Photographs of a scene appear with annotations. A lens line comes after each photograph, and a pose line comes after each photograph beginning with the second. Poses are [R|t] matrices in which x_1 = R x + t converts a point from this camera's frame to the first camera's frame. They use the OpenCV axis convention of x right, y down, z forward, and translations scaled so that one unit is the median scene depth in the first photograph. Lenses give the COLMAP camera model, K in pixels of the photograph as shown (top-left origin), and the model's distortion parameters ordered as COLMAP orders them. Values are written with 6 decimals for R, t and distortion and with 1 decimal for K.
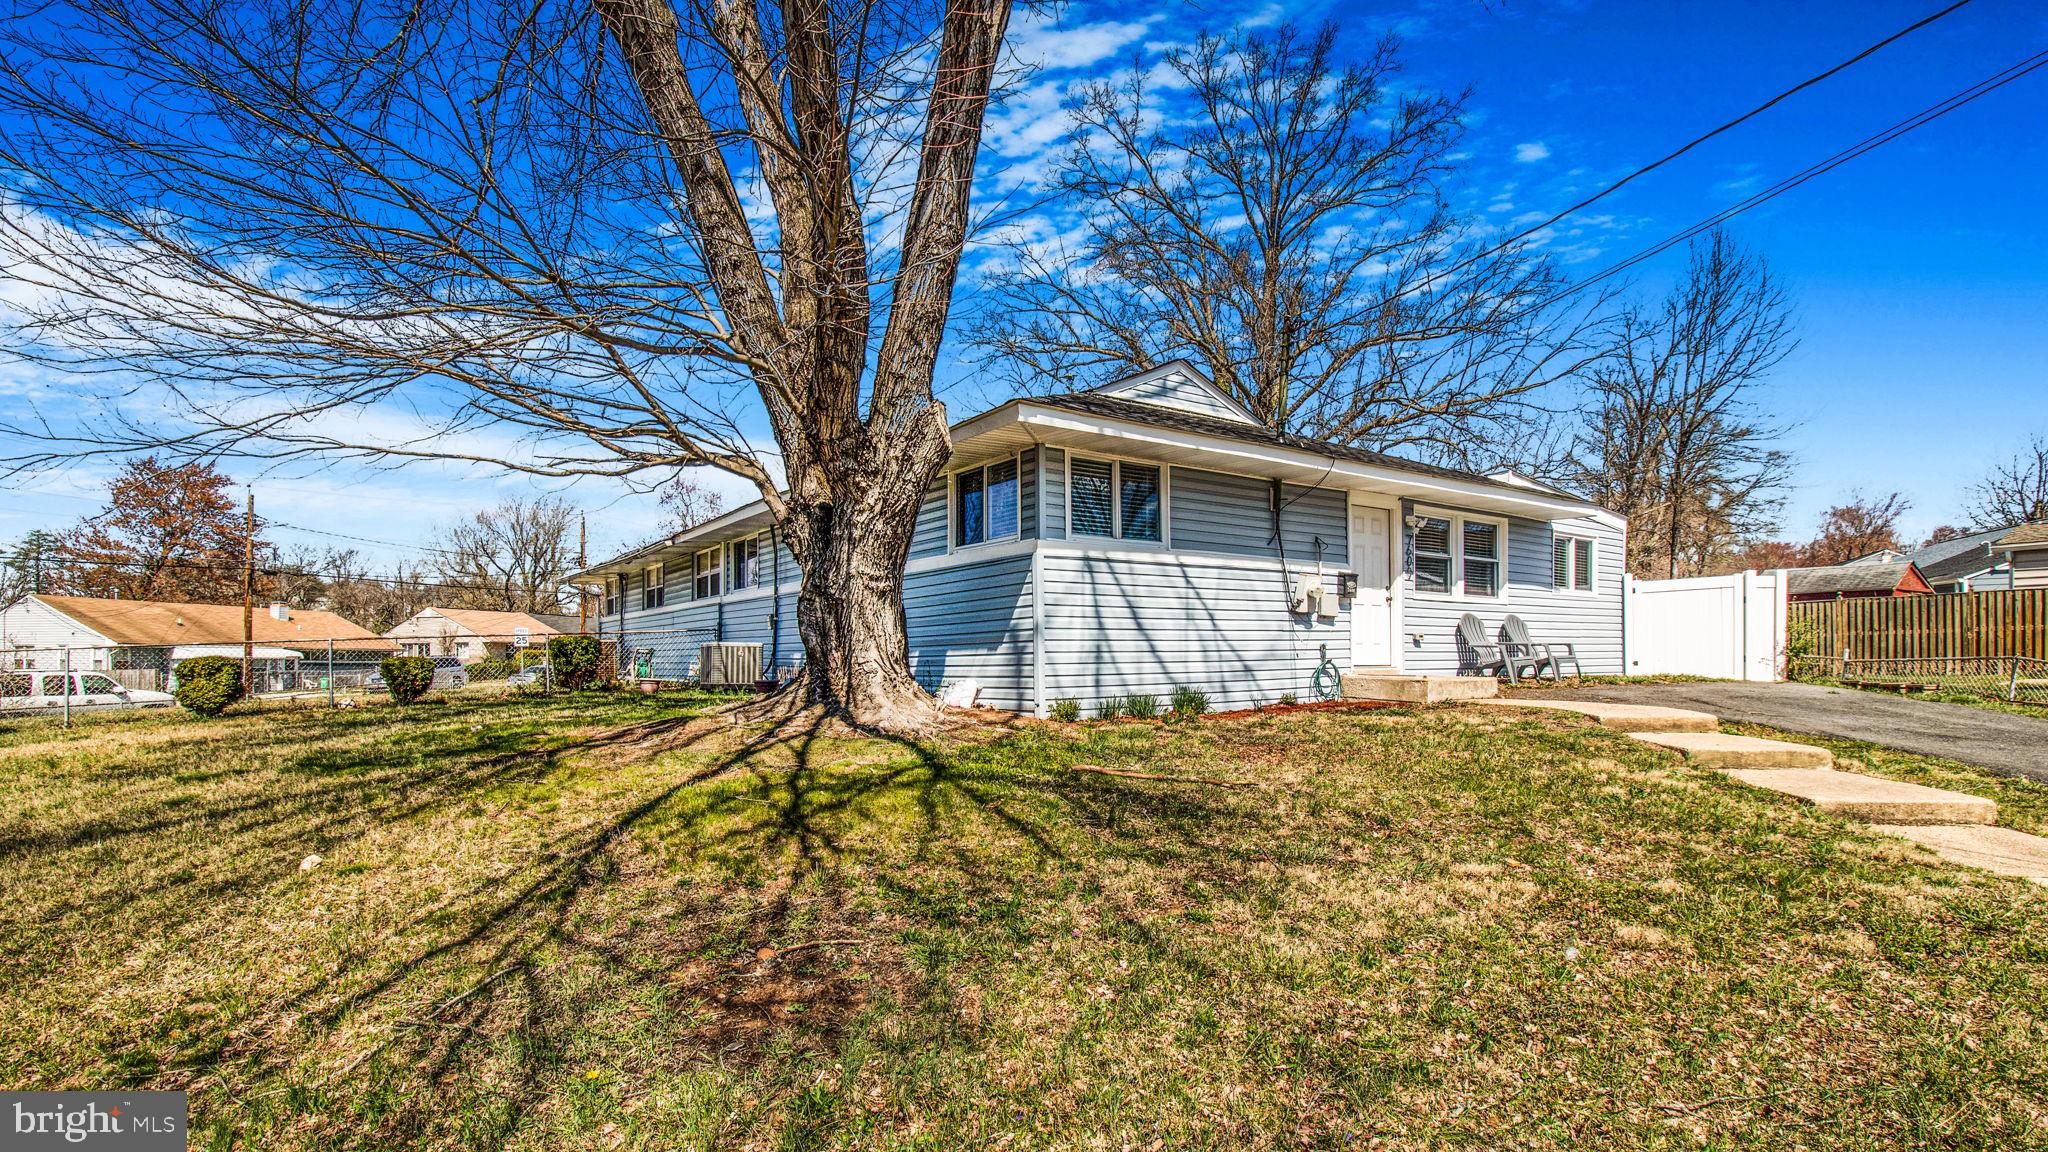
lens RADIAL K [[990.0, 0, 1028.3], [0, 990.0, 669.8], [0, 0, 1]] dist [0.015573, -0.000048]
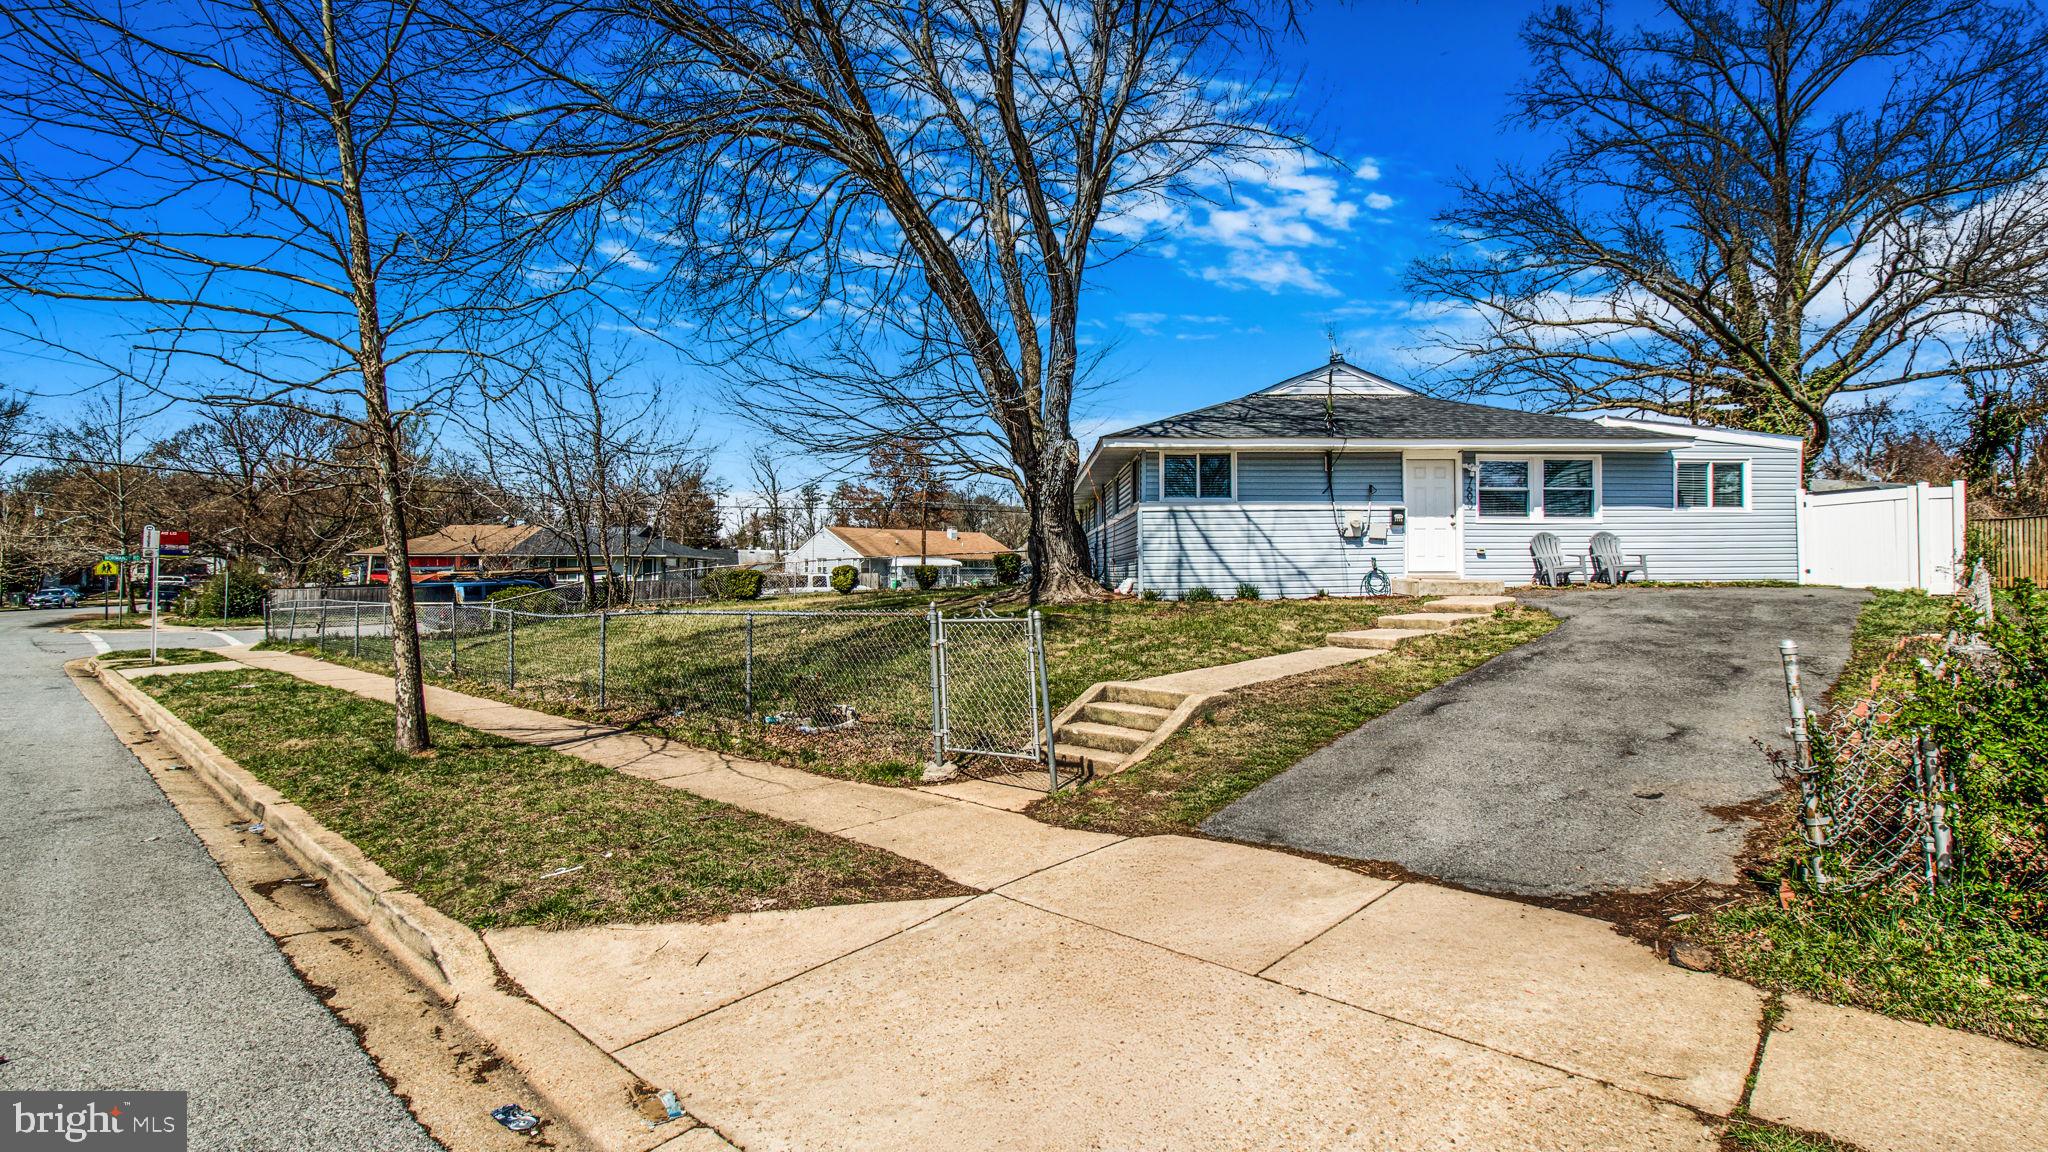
lens RADIAL K [[978.9, 0, 1028.6], [0, 978.9, 561.9], [0, 0, 1]] dist [0.012870, -0.000346]
pose [[0.824640, -0.002237, -0.565653, 0.711080], [-0.006502, 0.999889, -0.013433, 0.004498], [0.565620, 0.014756, 0.824534, -0.509043]]
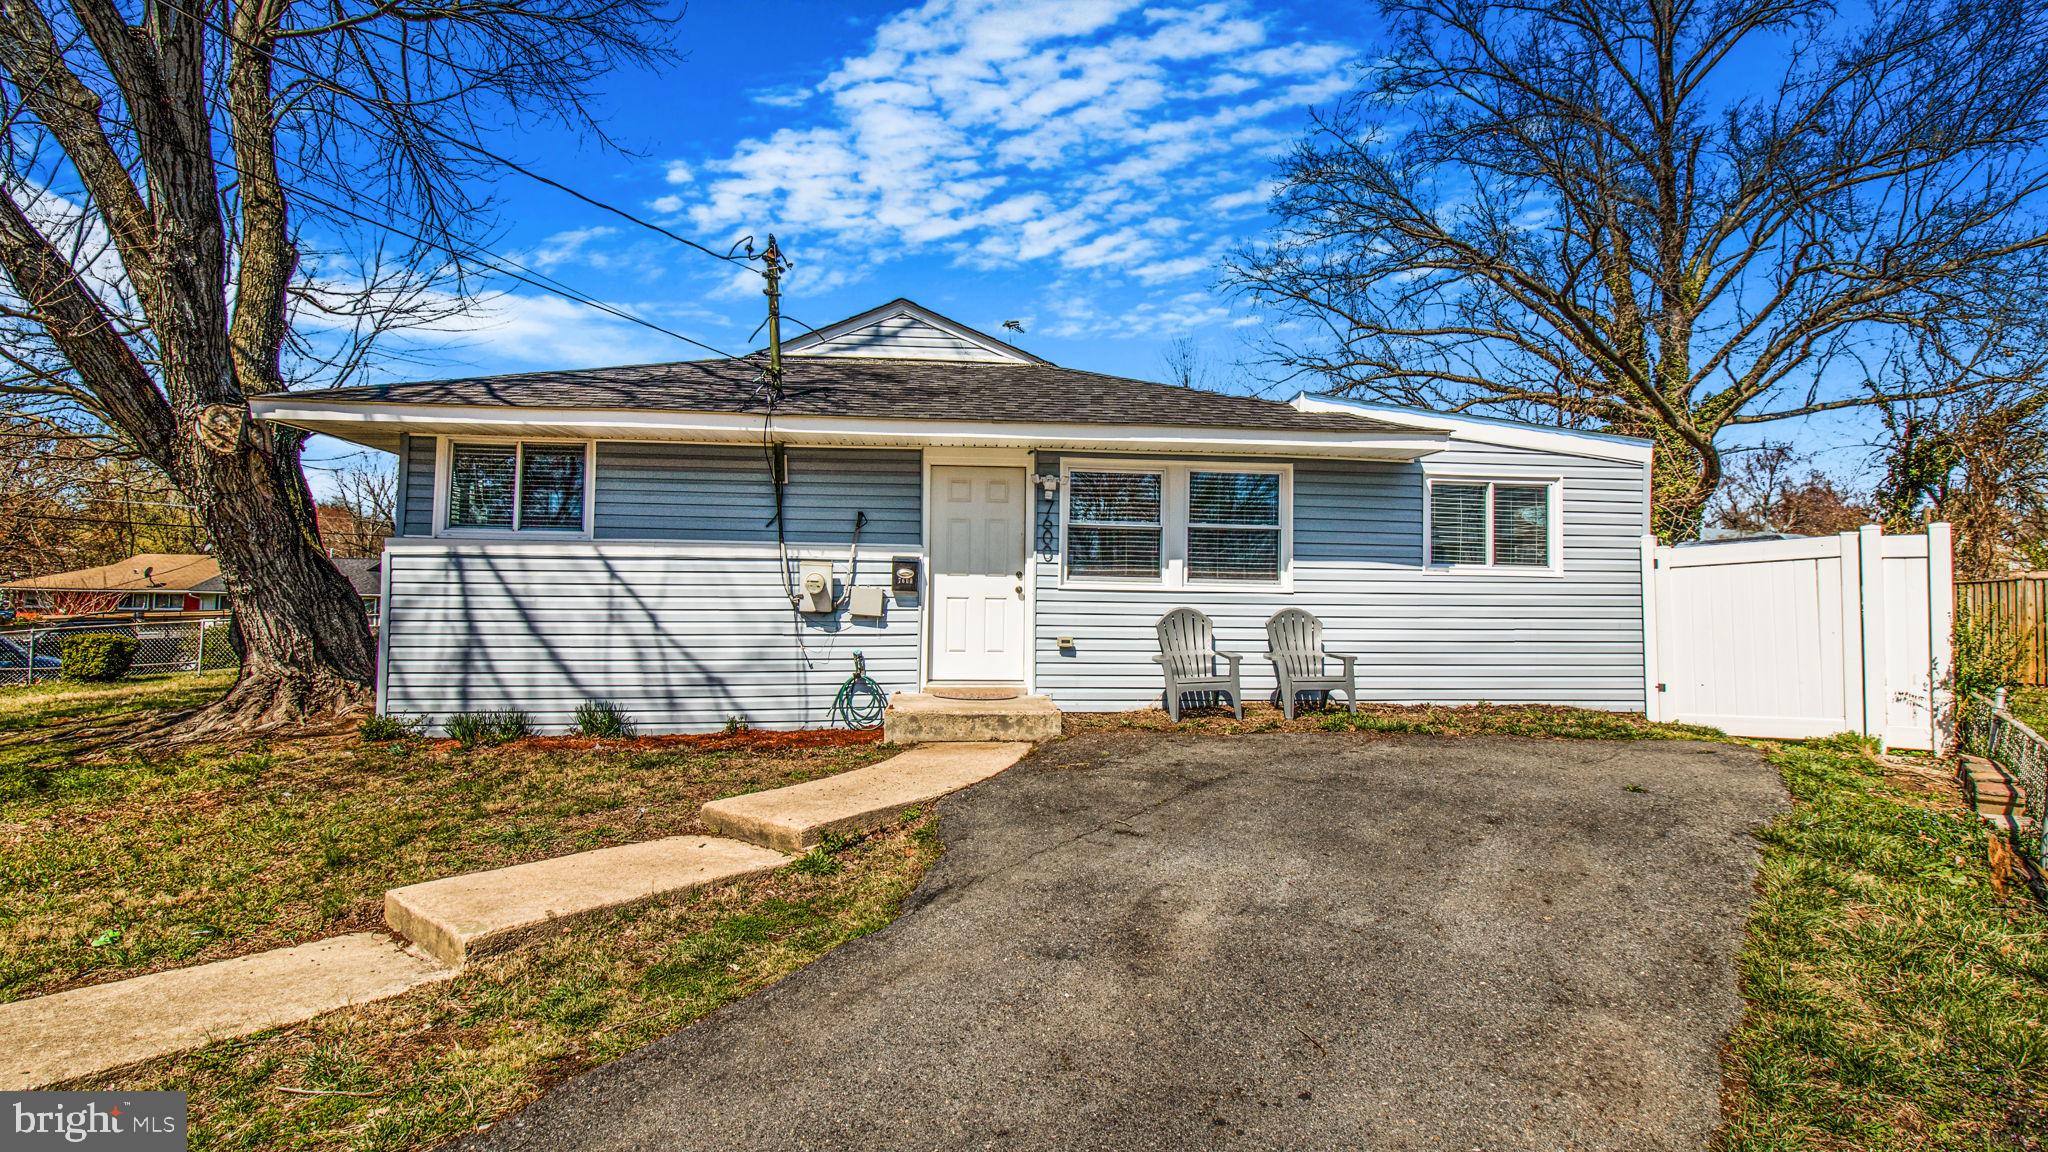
lens RADIAL K [[981.2, 0, 1024.0], [0, 981.2, 576.0], [0, 0, 1]] dist [0.018191, -0.000226]
pose [[0.858066, -0.002534, -0.513533, 0.806176], [-0.019710, 0.999089, -0.037863, -0.058629], [0.513161, 0.042611, 0.857234, 0.419038]]
